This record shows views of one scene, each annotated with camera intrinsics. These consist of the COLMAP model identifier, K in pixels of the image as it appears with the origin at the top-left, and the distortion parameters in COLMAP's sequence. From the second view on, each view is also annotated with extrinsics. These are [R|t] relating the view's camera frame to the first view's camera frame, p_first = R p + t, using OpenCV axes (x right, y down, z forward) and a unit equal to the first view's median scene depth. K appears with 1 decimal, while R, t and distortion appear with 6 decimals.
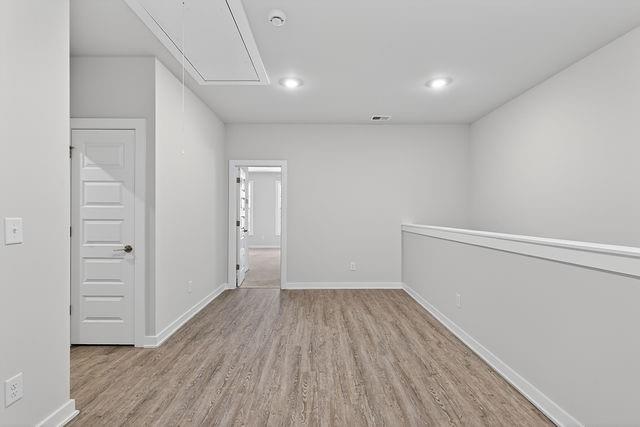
lens RADIAL K [[306.3, 0, 320.4], [0, 306.3, 213.0], [0, 0, 1]] dist [0.001335, -0.001903]
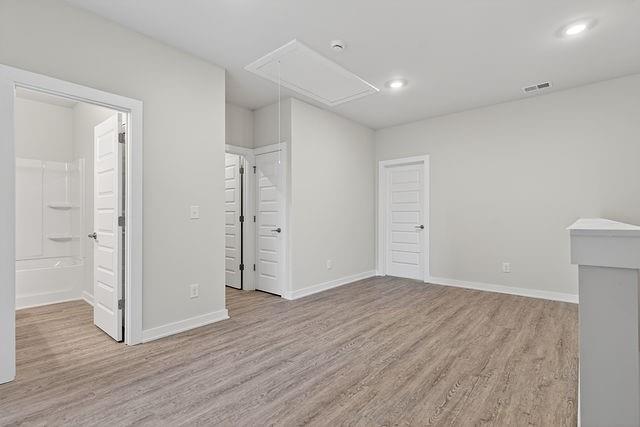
lens RADIAL K [[306.3, 0, 322.5], [0, 306.3, 215.9], [0, 0, 1]] dist [0.001335, -0.001903]
pose [[0.755590, -0.004218, -0.655031, 0.503253], [0.006185, 0.999981, 0.000696, 0.044278], [0.655015, -0.004578, 0.755602, 0.014789]]
